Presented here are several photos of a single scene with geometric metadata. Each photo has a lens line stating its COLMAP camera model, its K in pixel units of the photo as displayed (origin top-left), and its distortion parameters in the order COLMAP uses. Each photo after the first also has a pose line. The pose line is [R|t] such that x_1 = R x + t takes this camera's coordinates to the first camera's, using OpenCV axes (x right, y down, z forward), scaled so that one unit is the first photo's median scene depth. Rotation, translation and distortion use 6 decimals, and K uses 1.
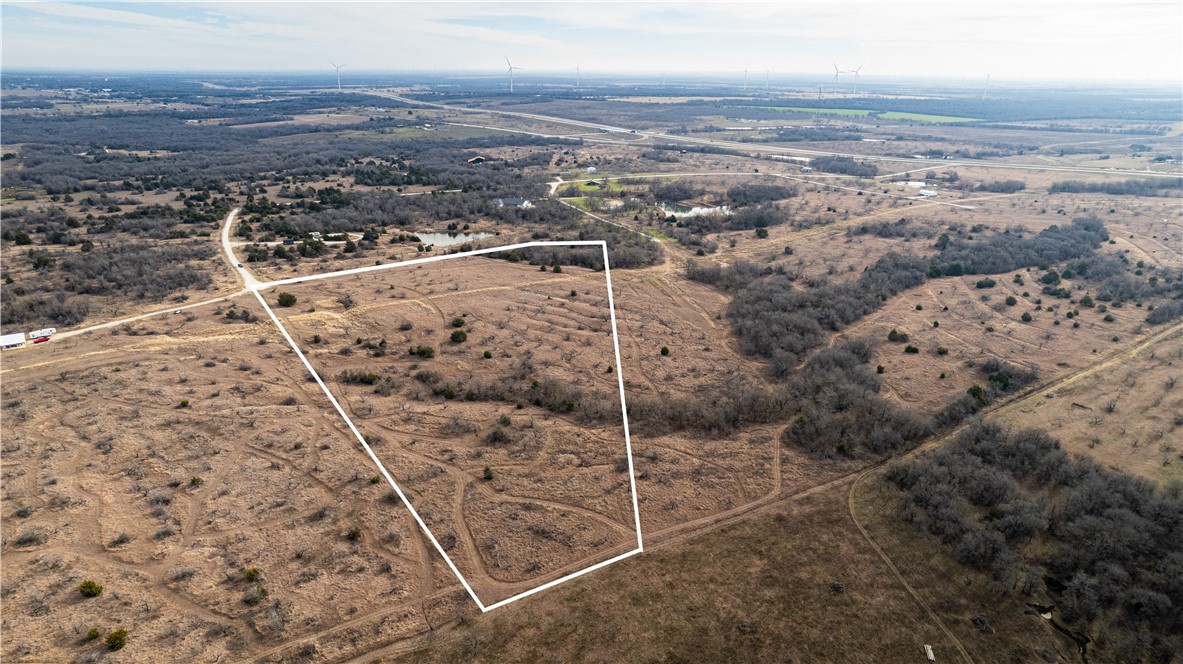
lens RADIAL K [[755.1, 0, 594.5], [0, 755.1, 335.6], [0, 0, 1]] dist [-0.079244, 0.091463]
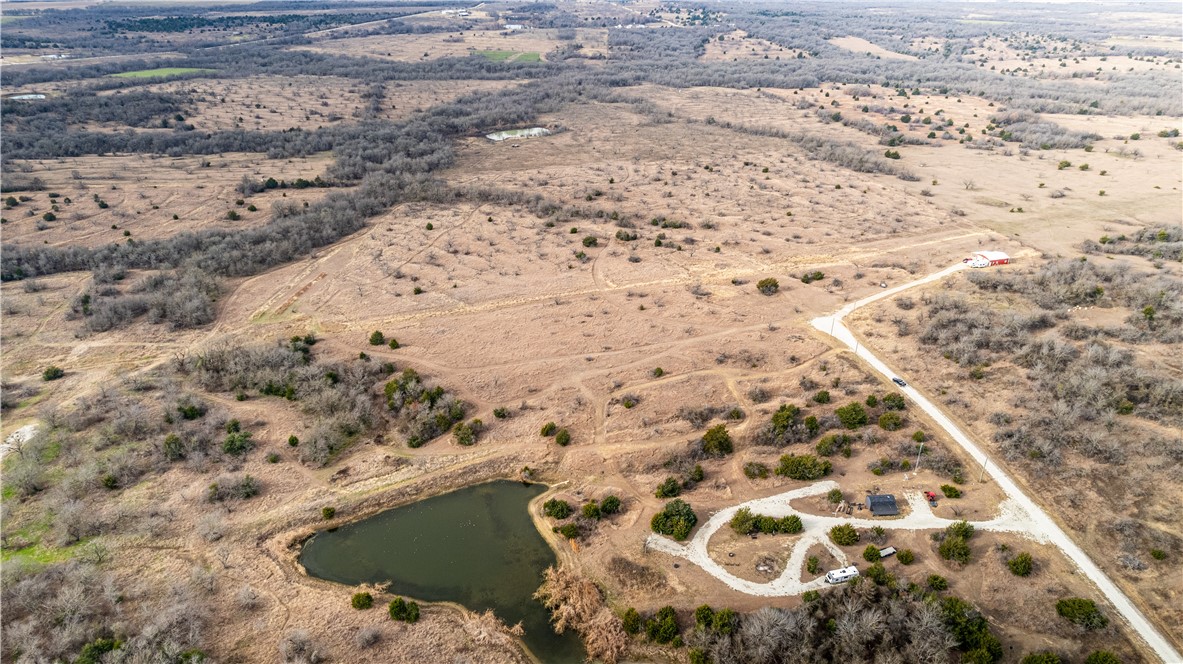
lens RADIAL K [[755.1, 0, 594.5], [0, 755.1, 335.6], [0, 0, 1]] dist [-0.079244, 0.091463]
pose [[-0.937741, -0.173417, 0.300946, -0.499948], [0.104737, 0.684929, 0.721042, -0.641529], [-0.331167, 0.707671, -0.624123, 1.651361]]
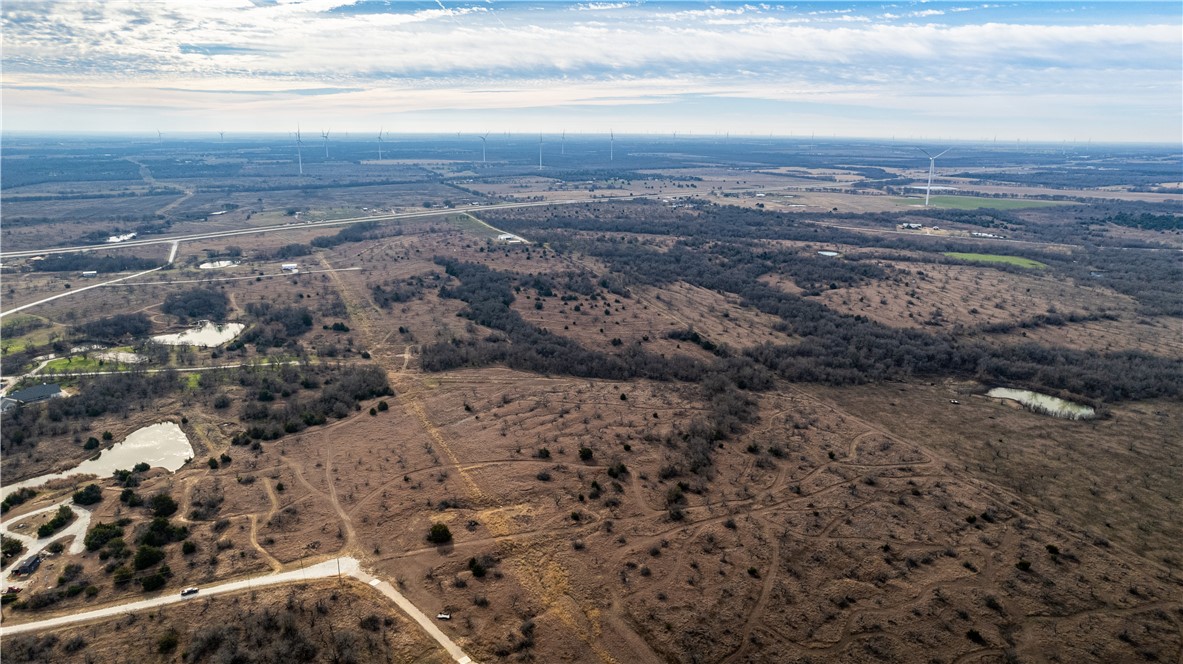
lens RADIAL K [[755.1, 0, 594.5], [0, 755.1, 335.6], [0, 0, 1]] dist [-0.079244, 0.091463]
pose [[0.188678, -0.271558, 0.943746, -1.042725], [0.328038, 0.923234, 0.200073, -0.330329], [-0.925630, 0.271836, 0.263275, 0.624979]]
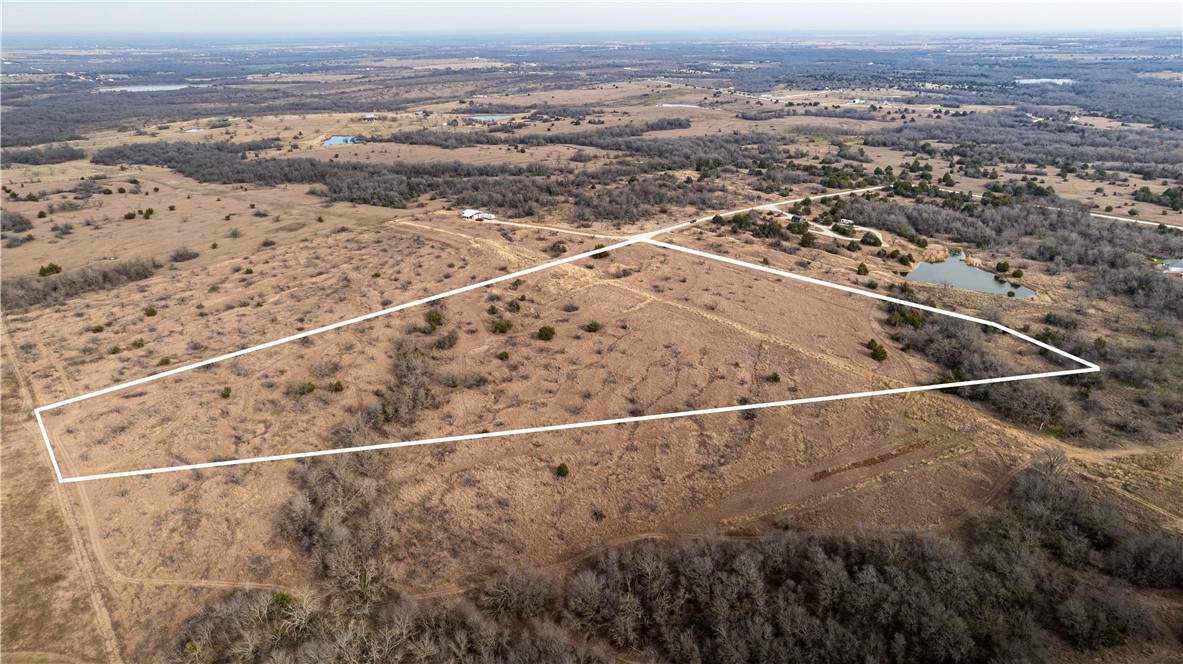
lens RADIAL K [[755.1, 0, 594.5], [0, 755.1, 335.6], [0, 0, 1]] dist [-0.079244, 0.091463]
pose [[0.143858, 0.368607, -0.918387, 0.598987], [-0.326686, 0.893702, 0.307526, -0.267820], [0.934120, 0.255784, 0.248985, 0.777262]]
